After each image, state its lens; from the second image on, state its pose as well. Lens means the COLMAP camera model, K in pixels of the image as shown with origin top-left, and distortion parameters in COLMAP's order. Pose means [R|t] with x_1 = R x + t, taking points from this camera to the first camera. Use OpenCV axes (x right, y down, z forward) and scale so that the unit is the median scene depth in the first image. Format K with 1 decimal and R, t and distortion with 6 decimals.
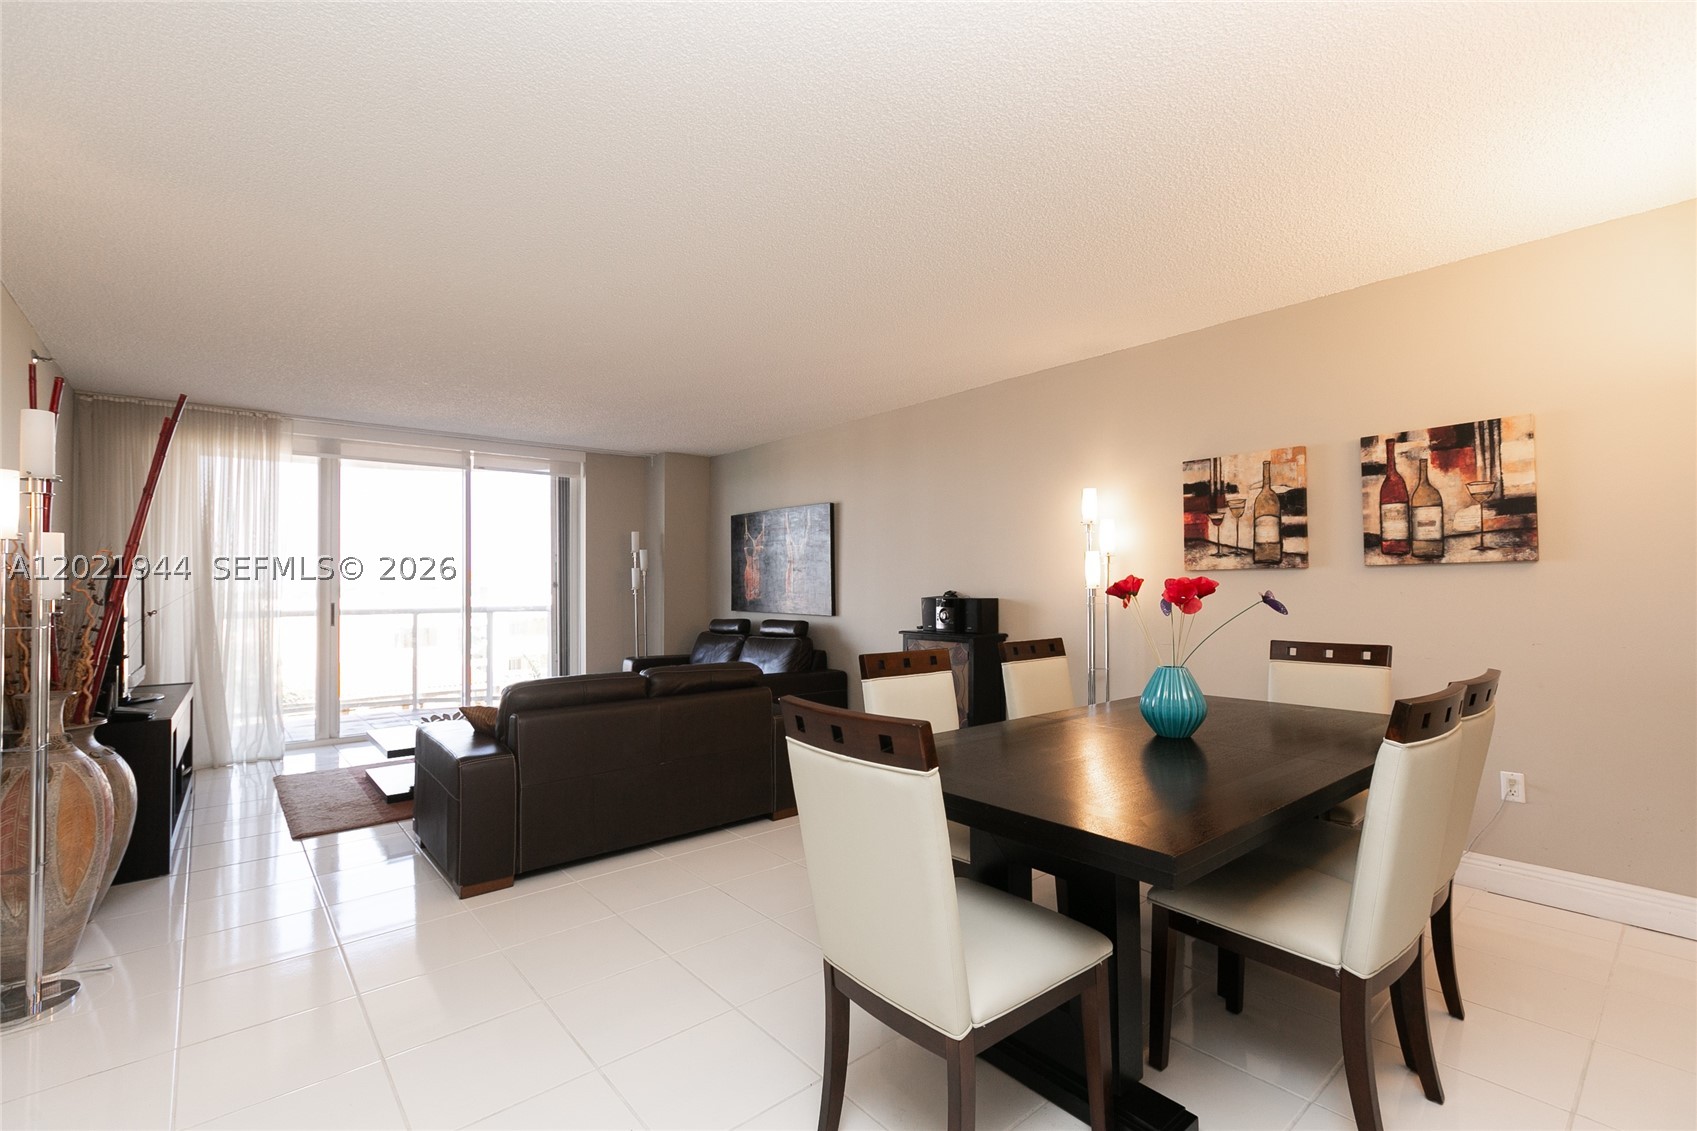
lens RADIAL K [[752.3, 0, 848.5], [0, 752.3, 565.5], [0, 0, 1]] dist [0.001844, -0.000070]
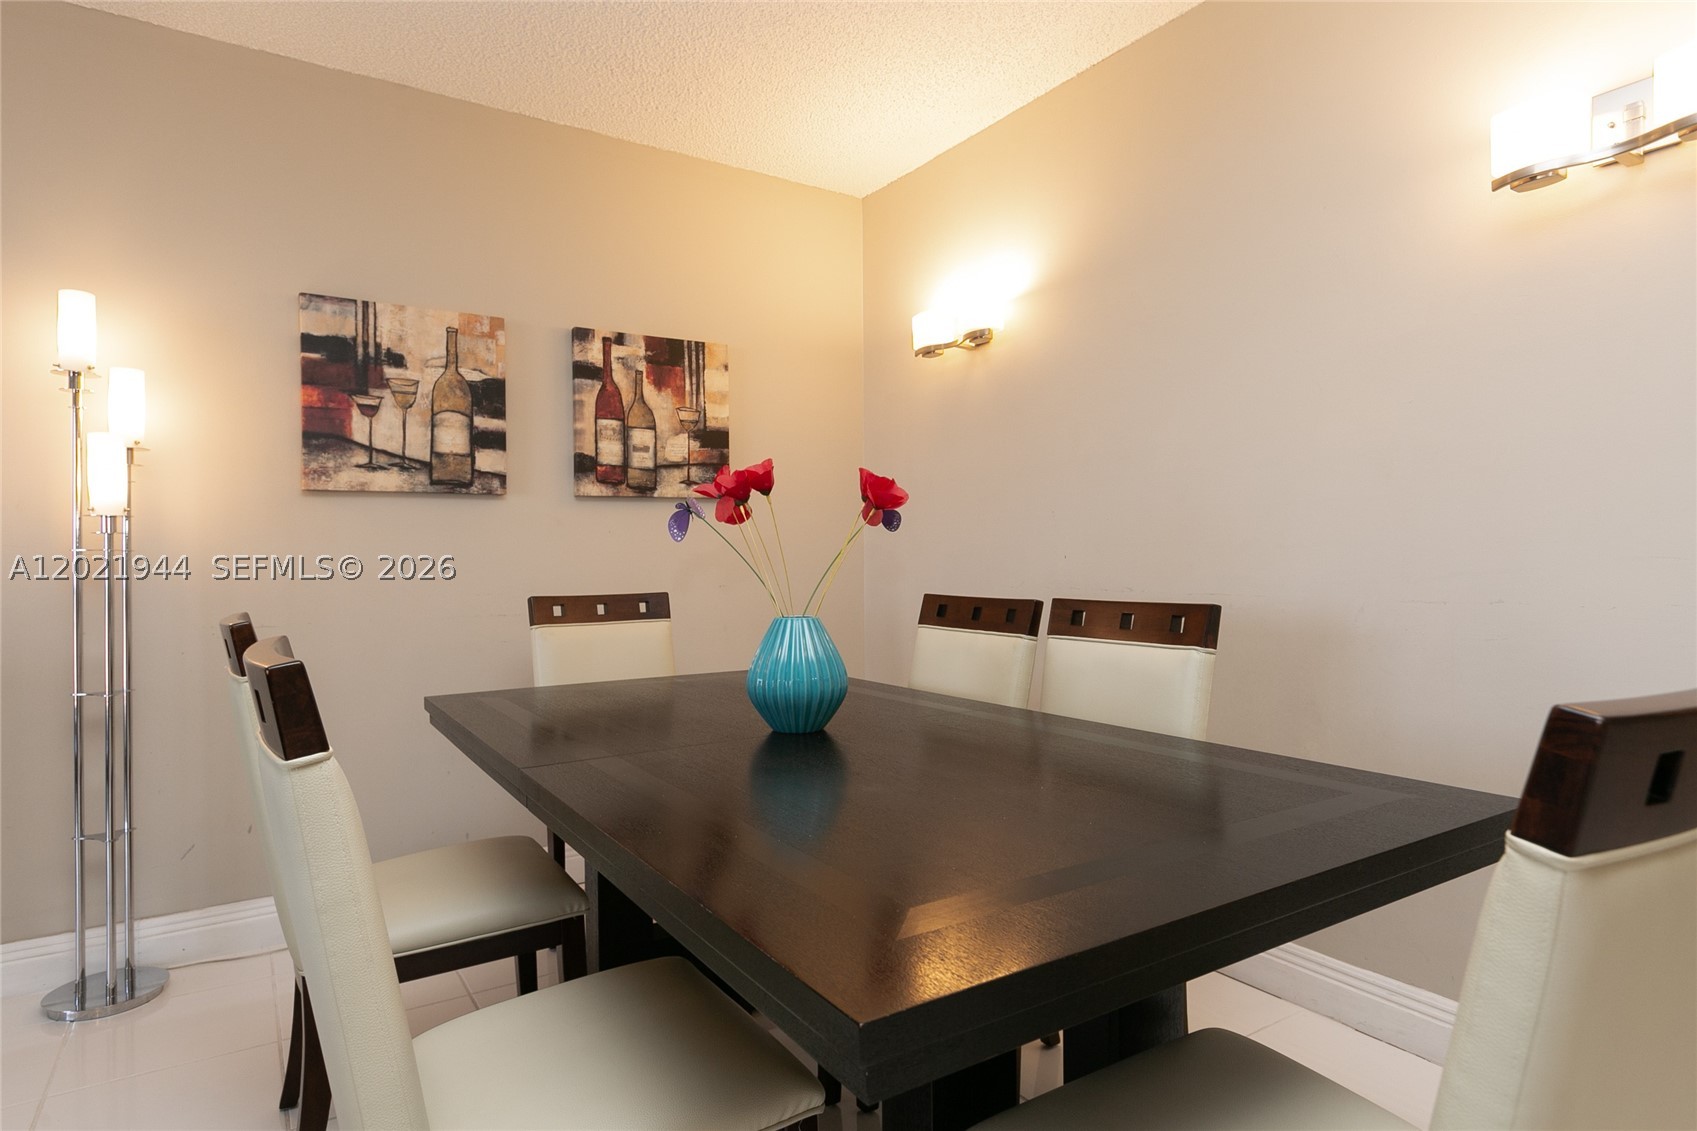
lens RADIAL K [[937.8, 0, 848.5], [0, 937.8, 565.5], [0, 0, 1]] dist [0.001973, 0.000358]
pose [[0.123951, 0.002627, 0.992285, -0.225871], [-0.014044, 0.999901, -0.000893, 0.068833], [-0.992189, -0.013825, 0.123976, 0.619665]]
